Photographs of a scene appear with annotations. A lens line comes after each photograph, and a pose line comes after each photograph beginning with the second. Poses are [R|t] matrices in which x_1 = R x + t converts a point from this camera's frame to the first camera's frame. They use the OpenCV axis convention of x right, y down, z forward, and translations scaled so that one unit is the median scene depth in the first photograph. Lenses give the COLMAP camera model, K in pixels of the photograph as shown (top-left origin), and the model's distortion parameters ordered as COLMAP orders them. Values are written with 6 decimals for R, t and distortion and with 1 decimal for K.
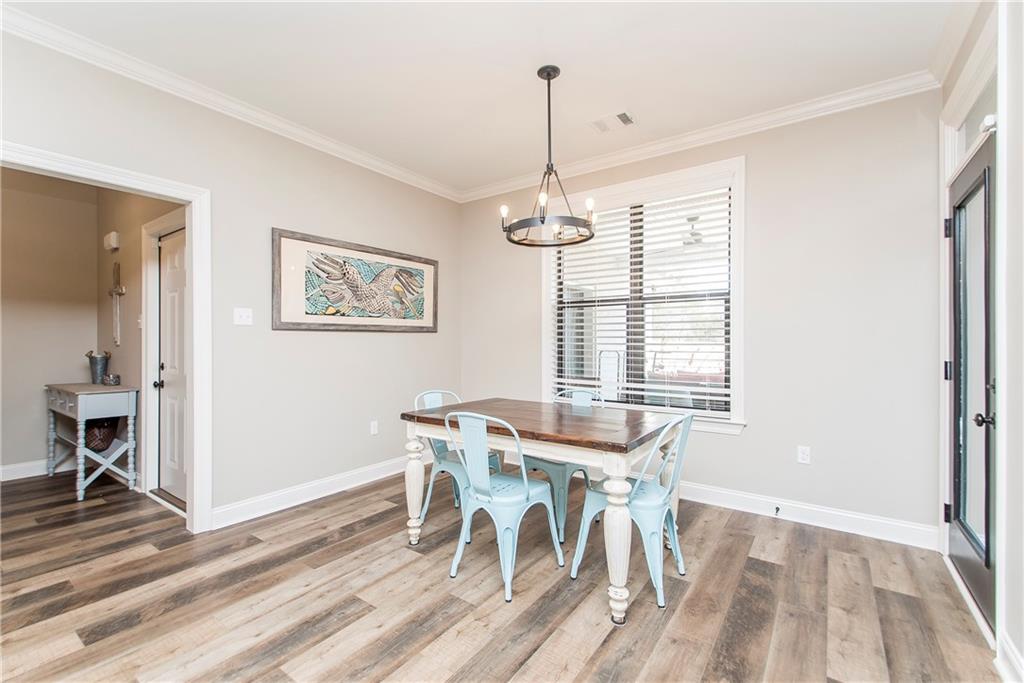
lens RADIAL K [[448.3, 0, 508.1], [0, 448.3, 338.2], [0, 0, 1]] dist [0.019286, -0.007451]
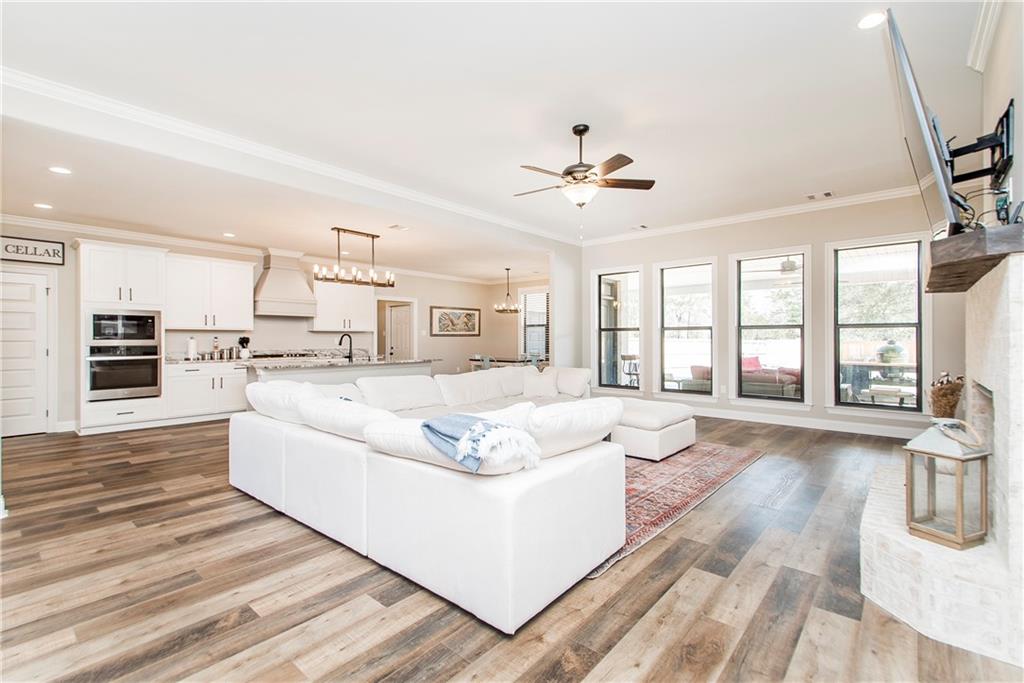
lens RADIAL K [[474.6, 0, 516.7], [0, 474.6, 336.1], [0, 0, 1]] dist [-0.002112, -0.000963]
pose [[0.995727, -0.004425, -0.092244, 0.368296], [0.004406, 0.999990, -0.000406, -0.014925], [0.092245, -0.000002, 0.995736, -2.066911]]
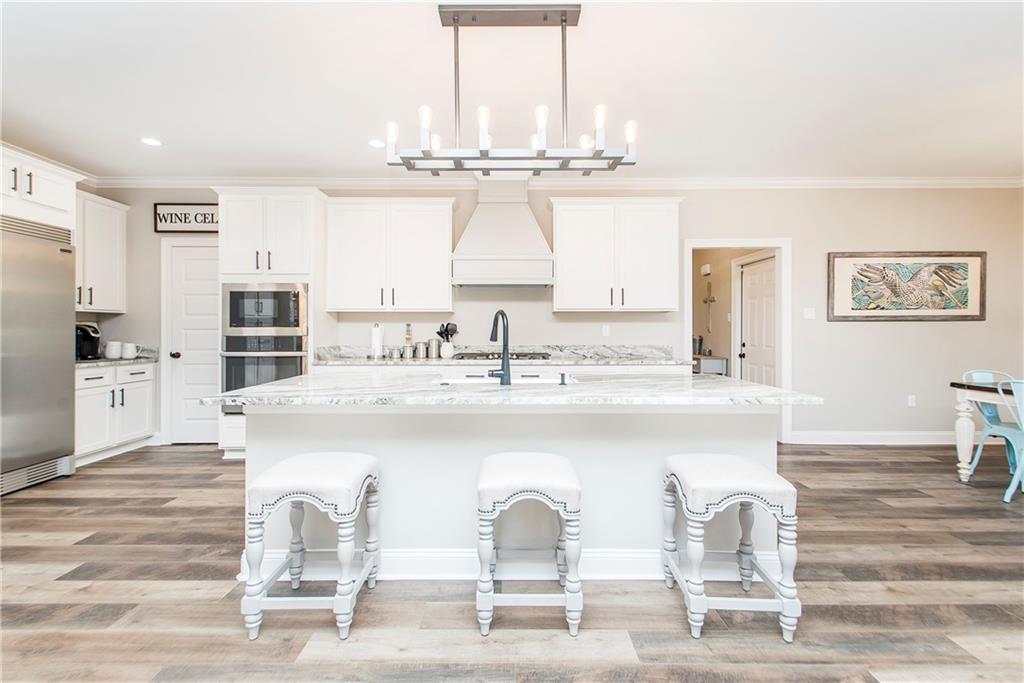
lens RADIAL K [[448.3, 0, 520.6], [0, 448.3, 331.0], [0, 0, 1]] dist [0.019286, -0.007451]
pose [[0.585946, 0.001016, -0.810349, 0.075821], [0.006694, 0.999959, 0.006094, -0.002399], [0.810322, -0.008995, 0.585915, -0.589775]]
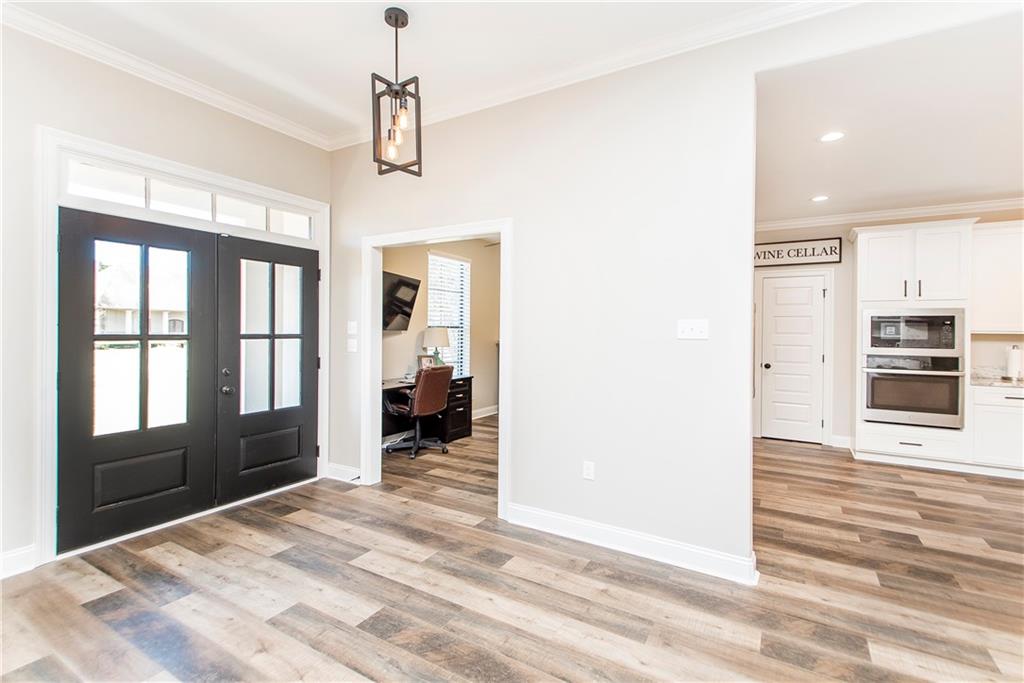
lens RADIAL K [[448.3, 0, 518.6], [0, 448.3, 340.5], [0, 0, 1]] dist [0.019286, -0.007451]
pose [[0.083589, 0.013116, -0.996414, -0.058979], [-0.001447, 0.999914, 0.013041, -0.045913], [0.996499, 0.000352, 0.083601, -1.662586]]
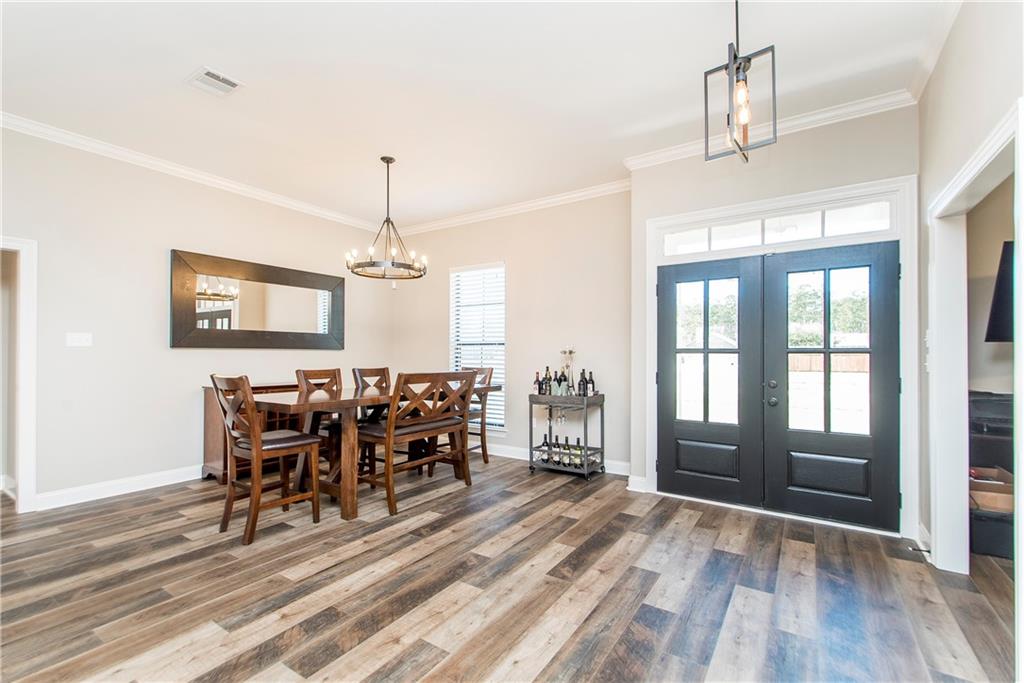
lens RADIAL K [[448.3, 0, 499.2], [0, 448.3, 352.2], [0, 0, 1]] dist [0.019286, -0.007451]
pose [[-0.999938, -0.003732, -0.010454, -0.452419], [-0.003614, 0.999929, -0.011332, -0.023013], [0.010496, -0.011293, -0.999881, -1.167665]]
